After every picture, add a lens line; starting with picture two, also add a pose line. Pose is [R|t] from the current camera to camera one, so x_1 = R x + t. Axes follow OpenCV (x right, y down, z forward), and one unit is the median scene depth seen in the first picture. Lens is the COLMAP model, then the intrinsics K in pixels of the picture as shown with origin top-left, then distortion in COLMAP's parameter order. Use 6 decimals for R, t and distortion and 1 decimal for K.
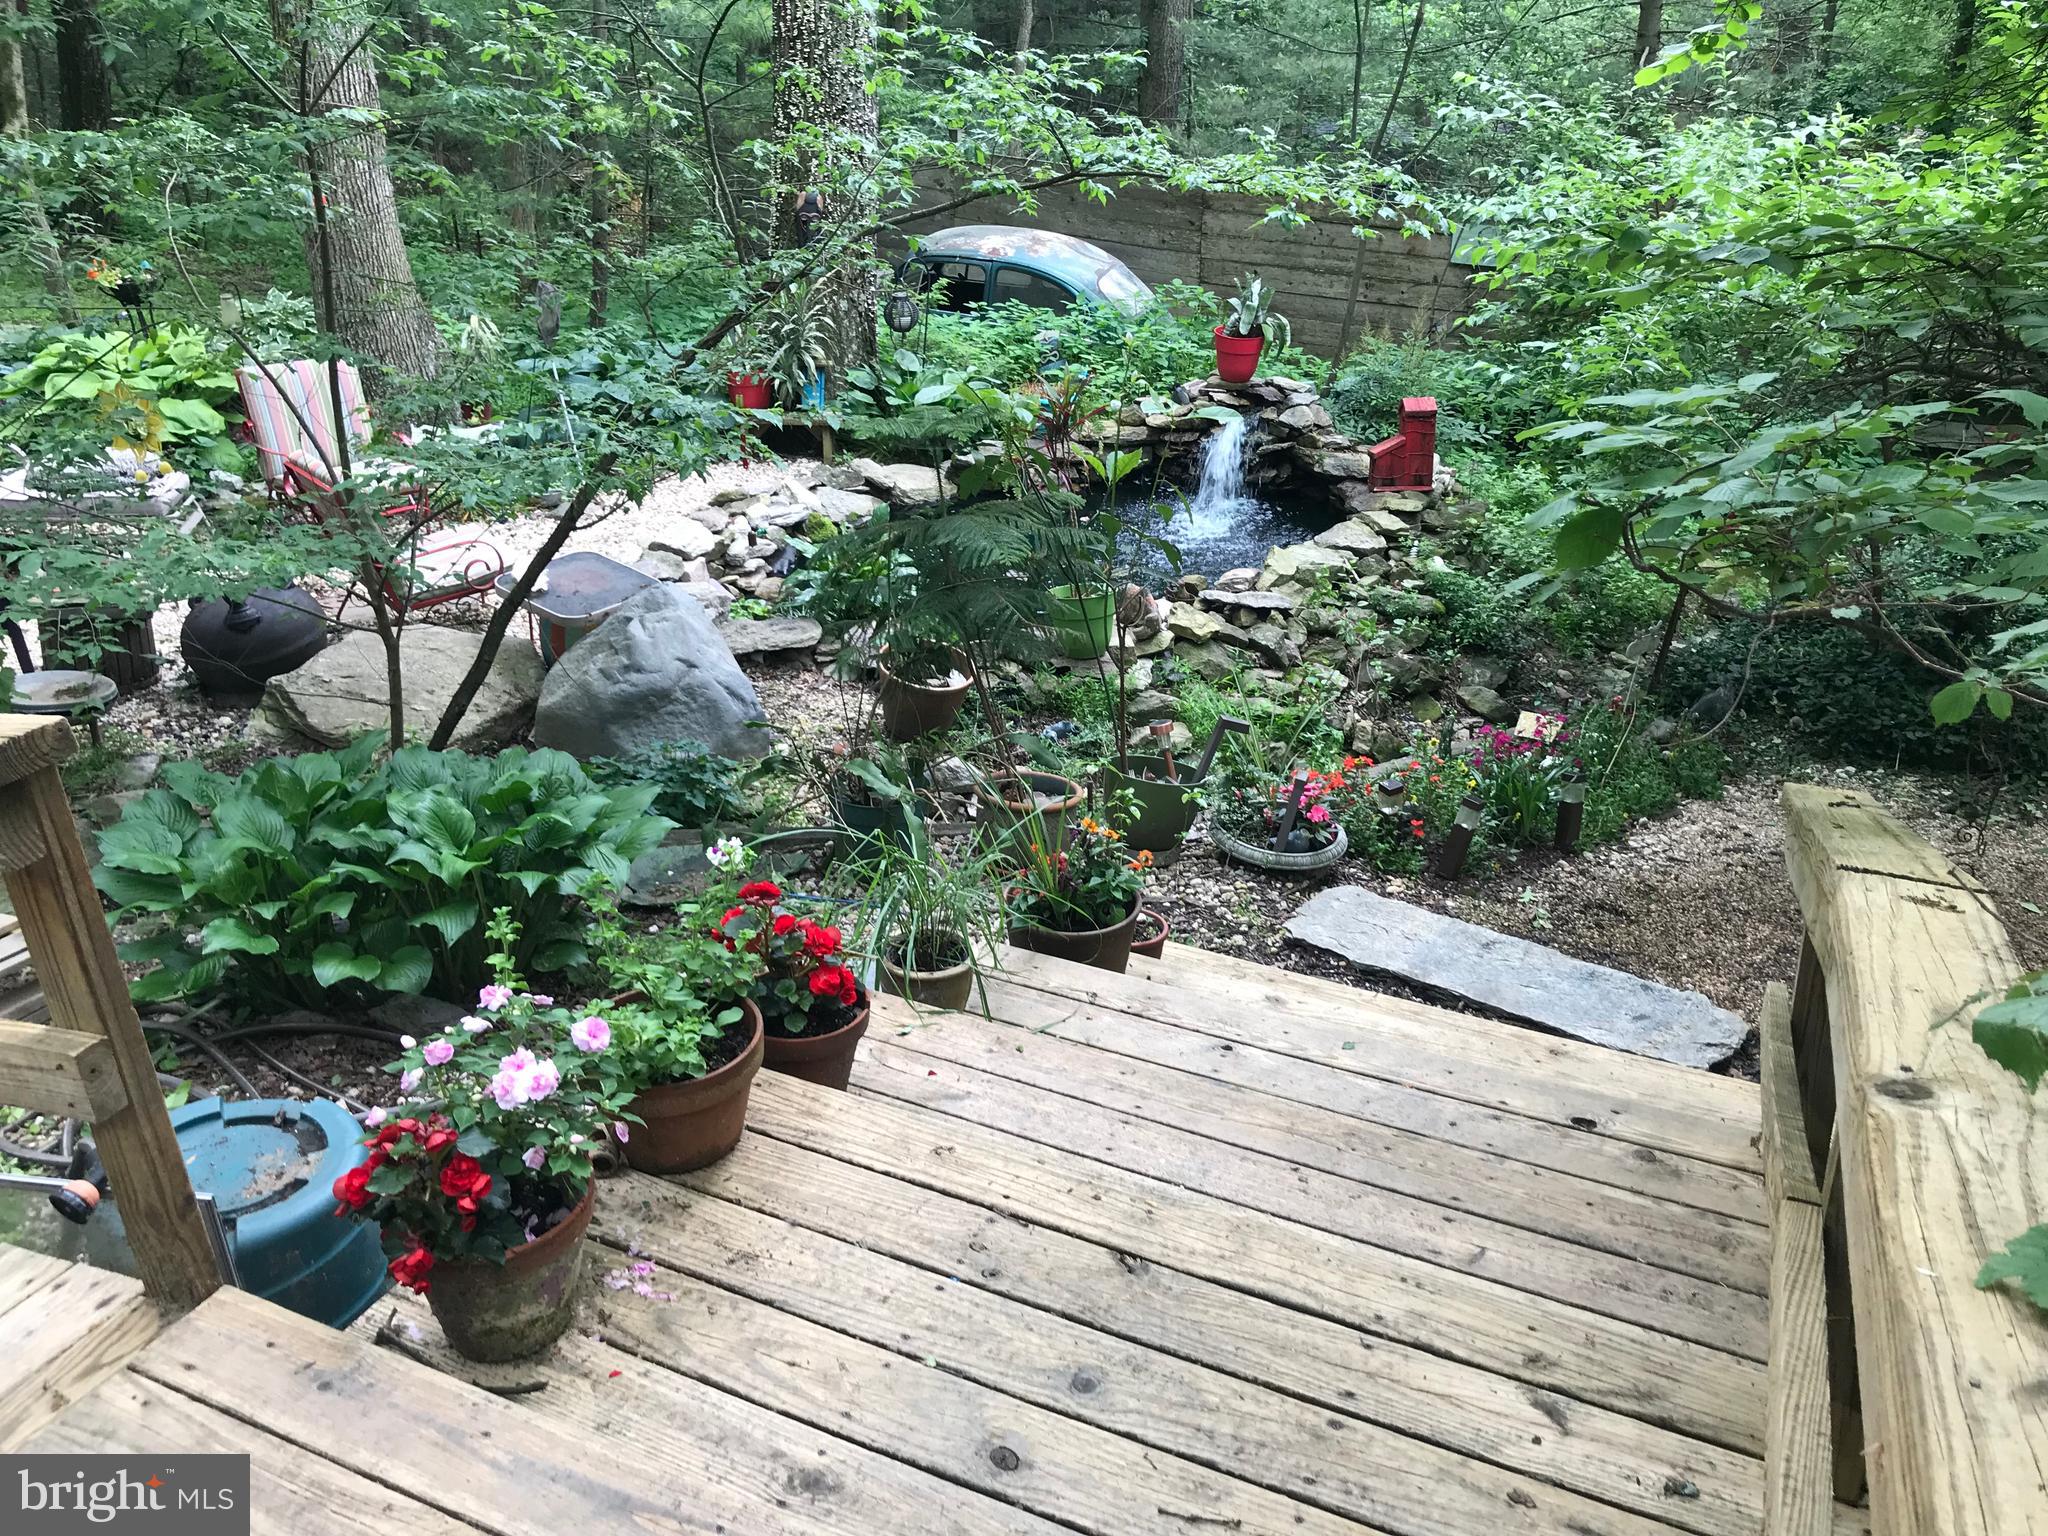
lens RADIAL K [[1668.6, 0, 1022.7], [0, 1668.6, 758.7], [0, 0, 1]] dist [0.009497, -0.013140]
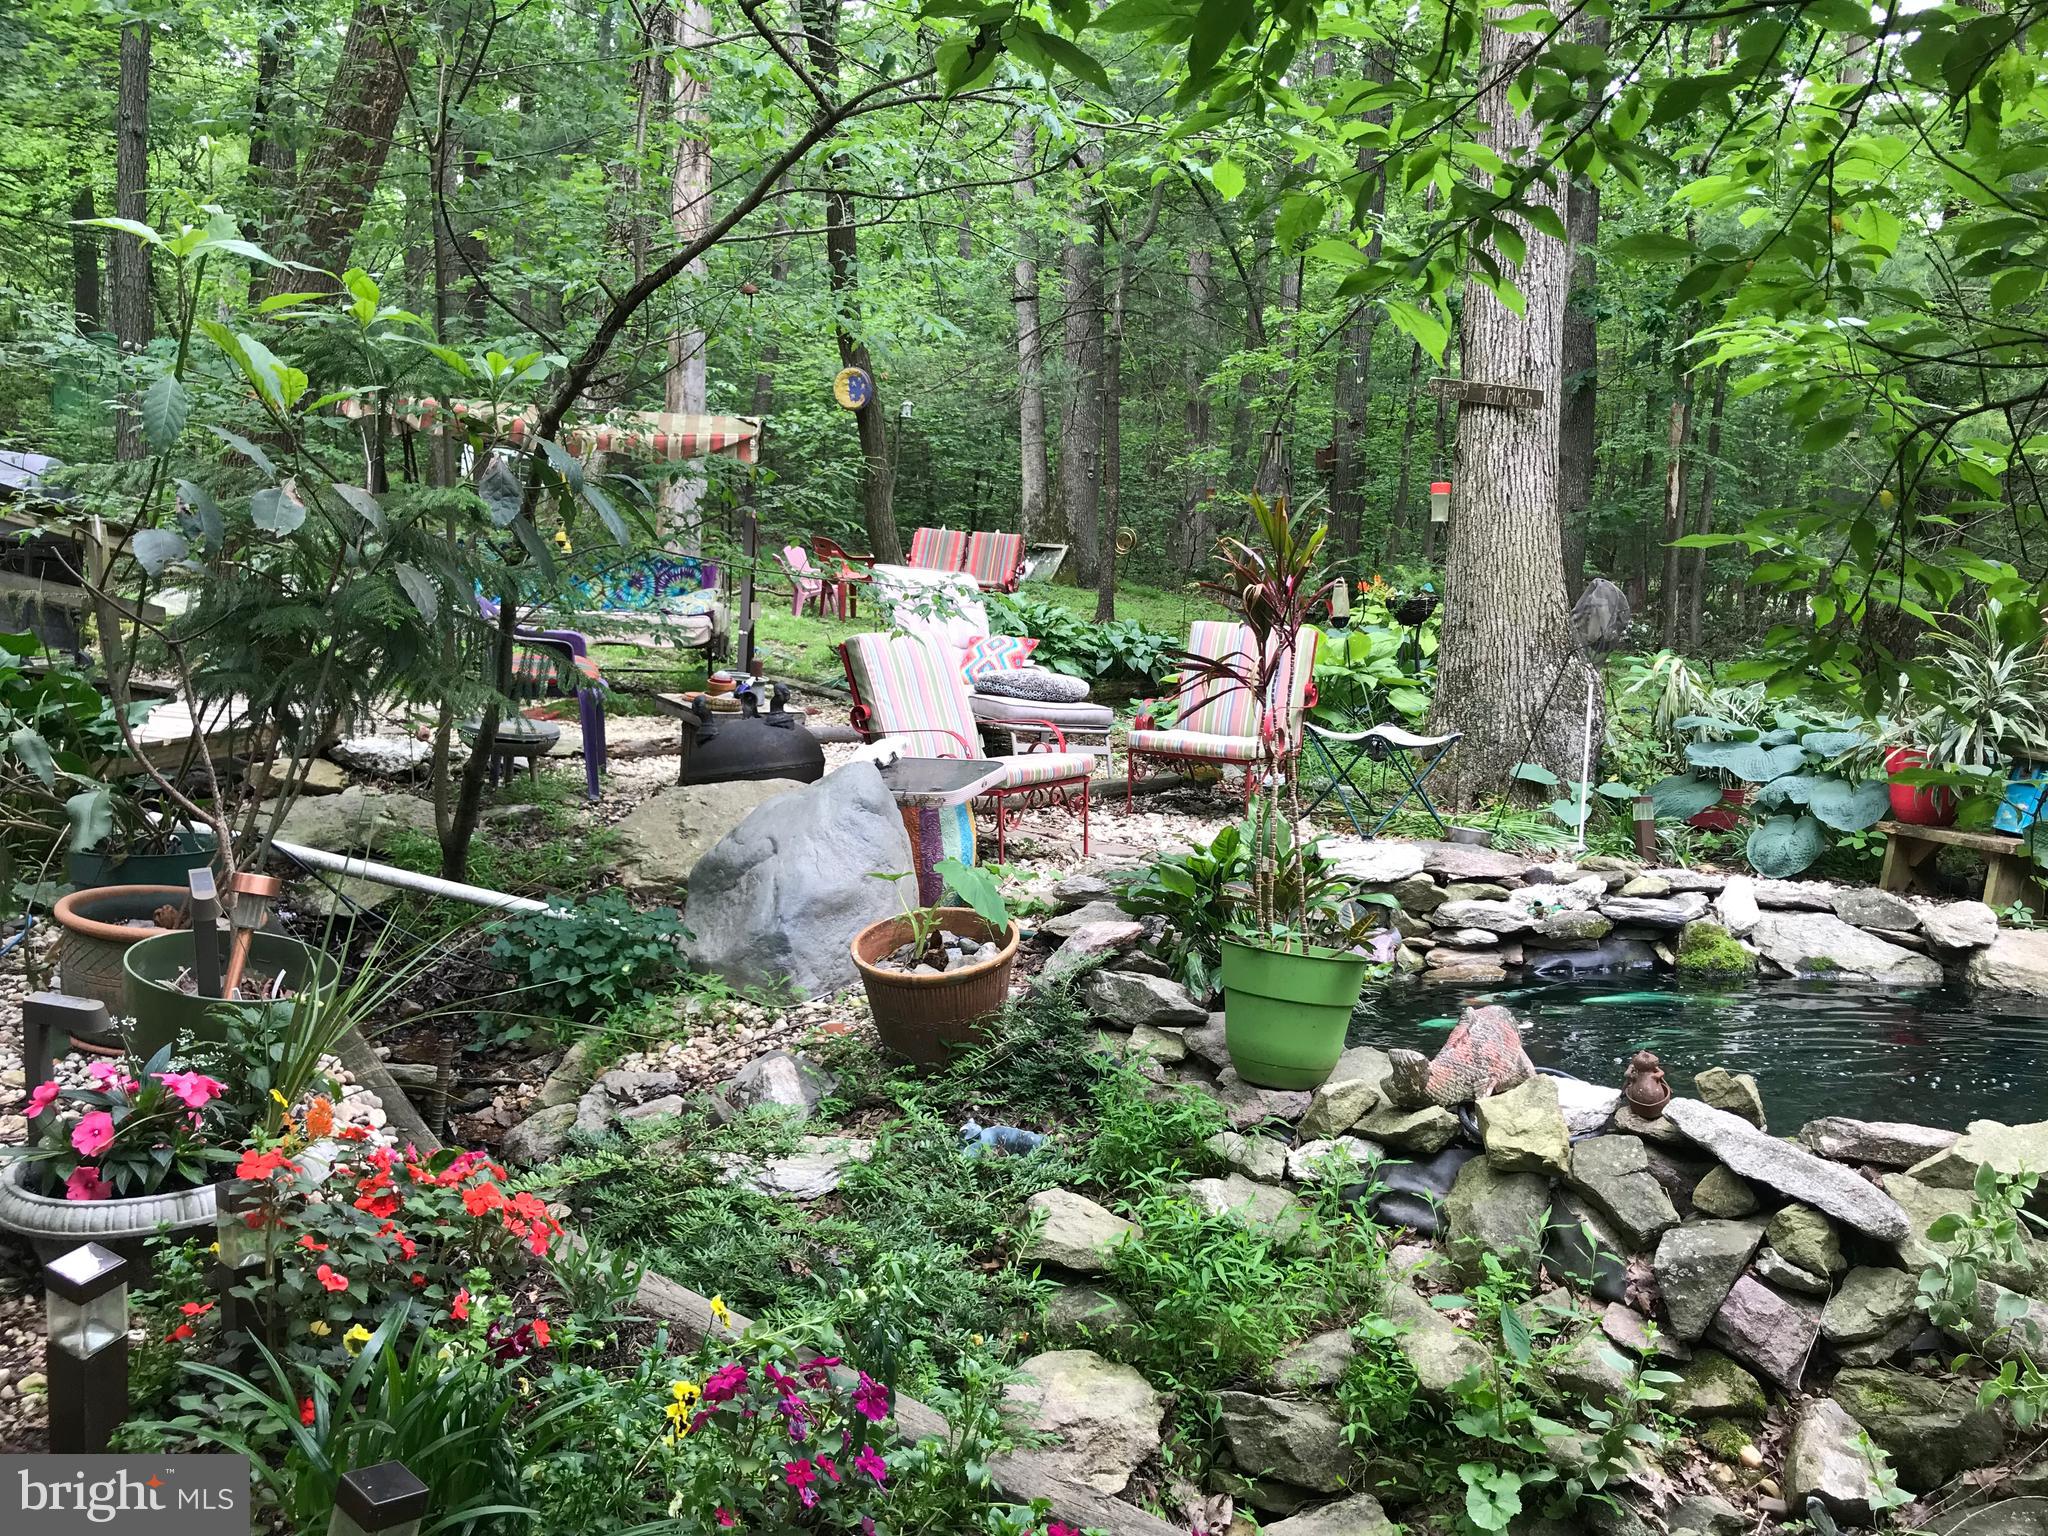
lens RADIAL K [[1668.6, 0, 1022.7], [0, 1668.6, 758.7], [0, 0, 1]] dist [0.009497, -0.013140]
pose [[0.268762, 0.090764, -0.958921, 0.350994], [-0.419664, 0.907124, -0.031761, -0.075348], [0.866977, 0.410961, 0.281891, 0.565153]]
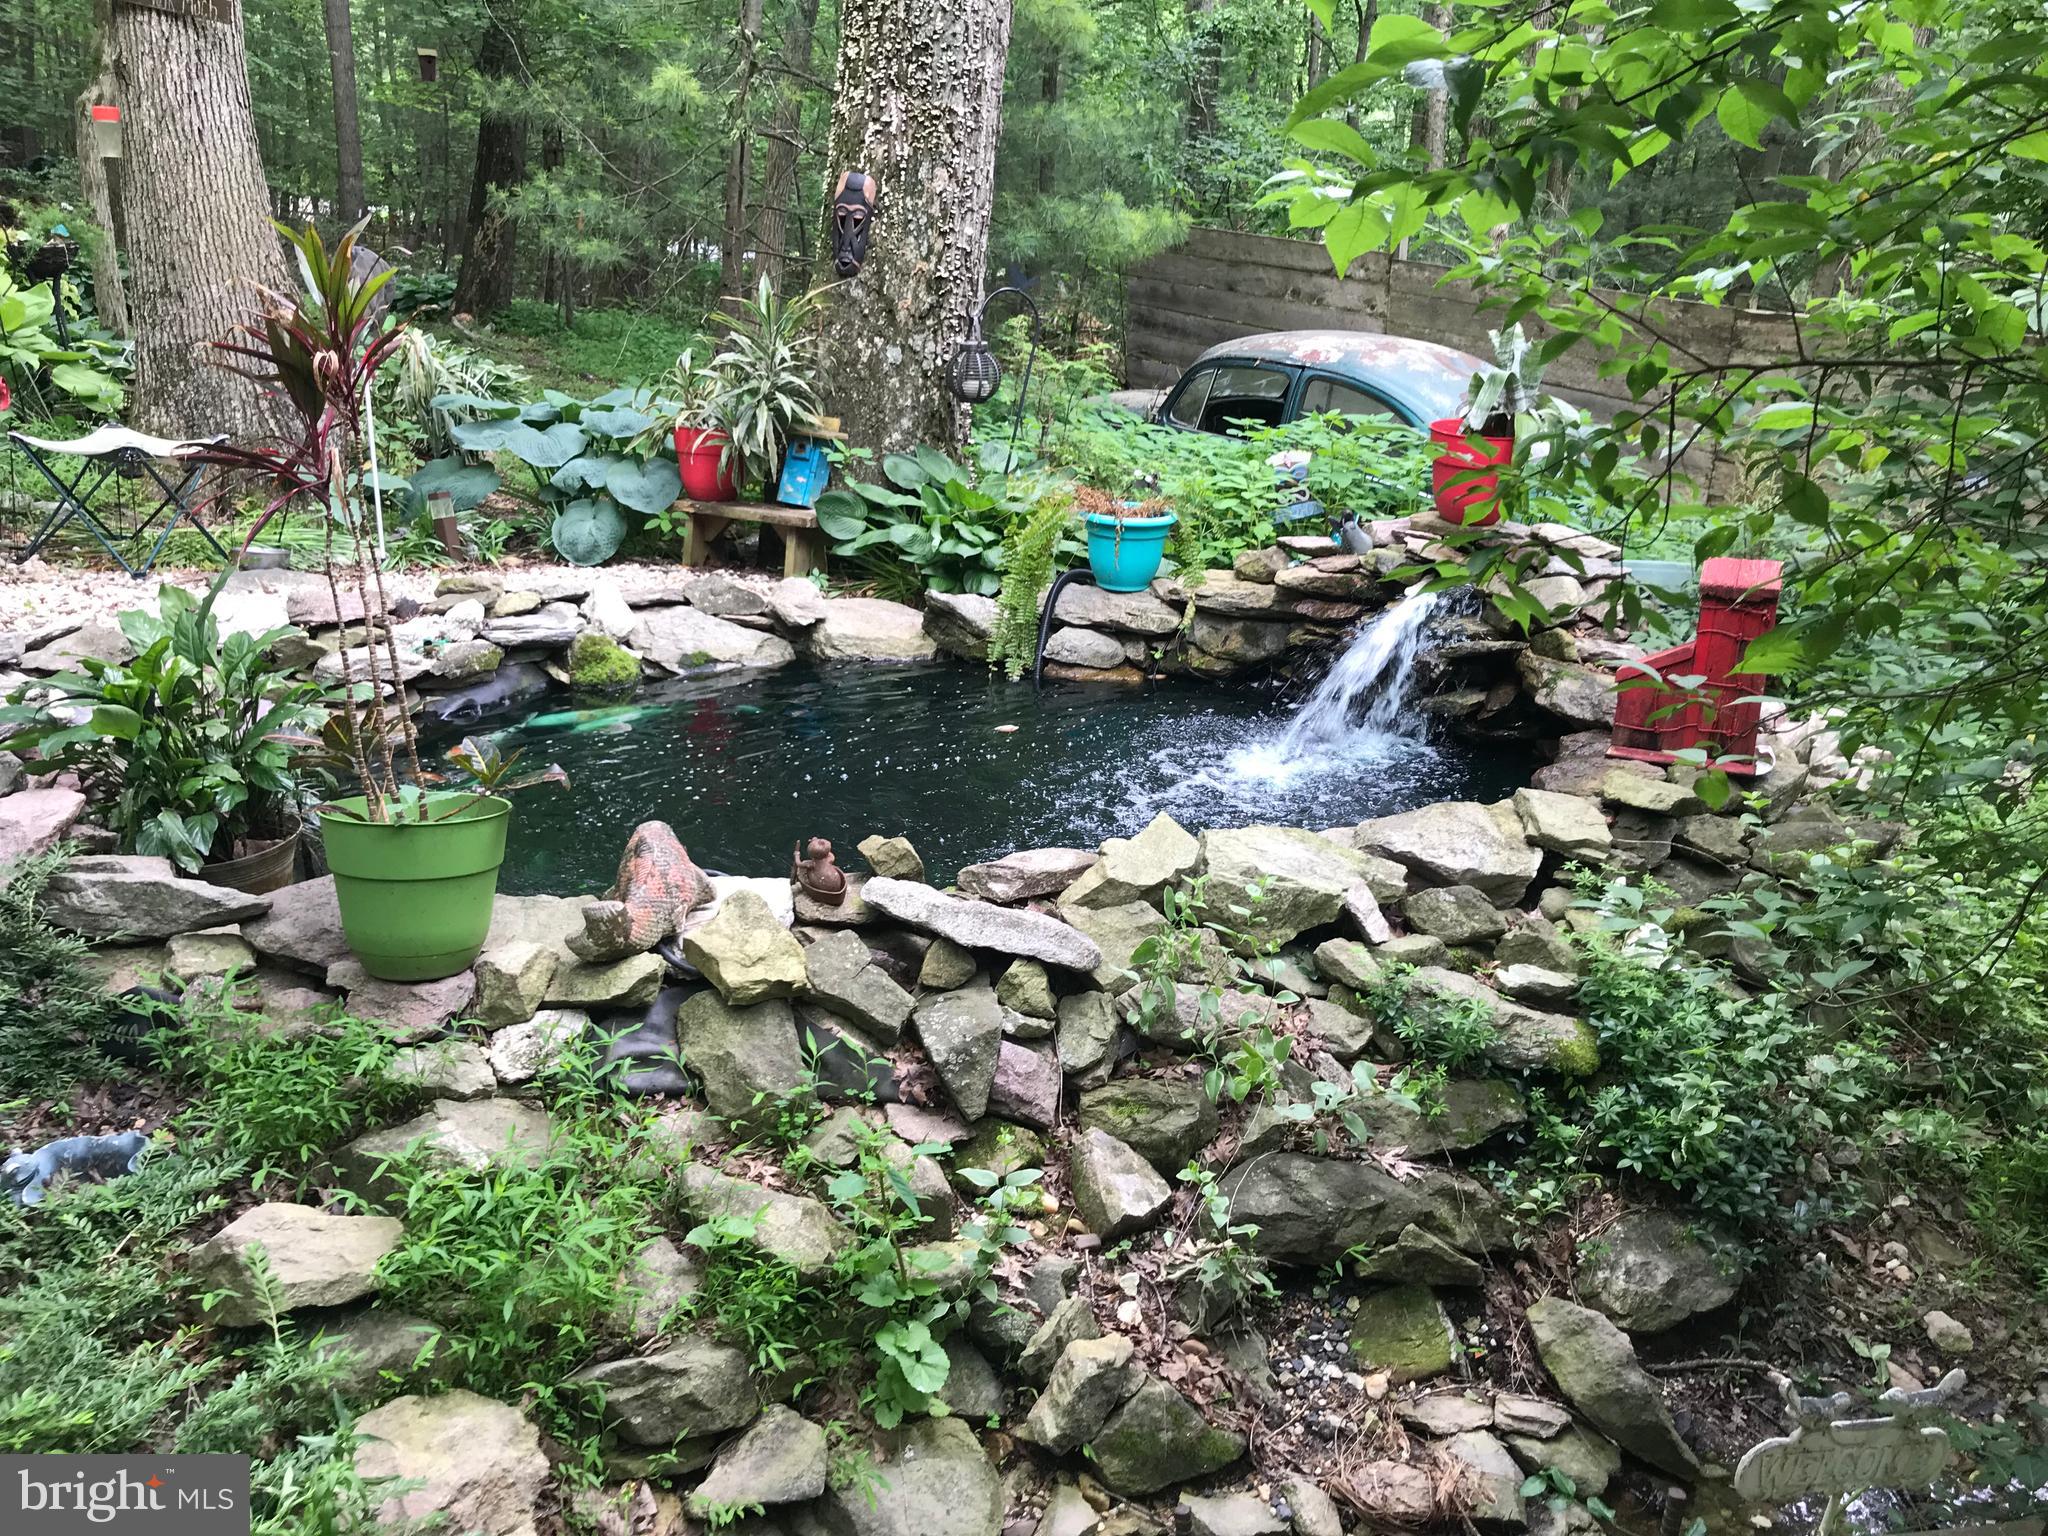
lens RADIAL K [[1677.3, 0, 1024.1], [0, 1677.3, 741.2], [0, 0, 1]] dist [0.055216, -0.080766]
pose [[0.894530, 0.155146, -0.419220, 0.243193], [-0.219284, 0.969543, -0.109096, -0.076419], [0.389525, 0.189518, 0.901306, 0.507819]]
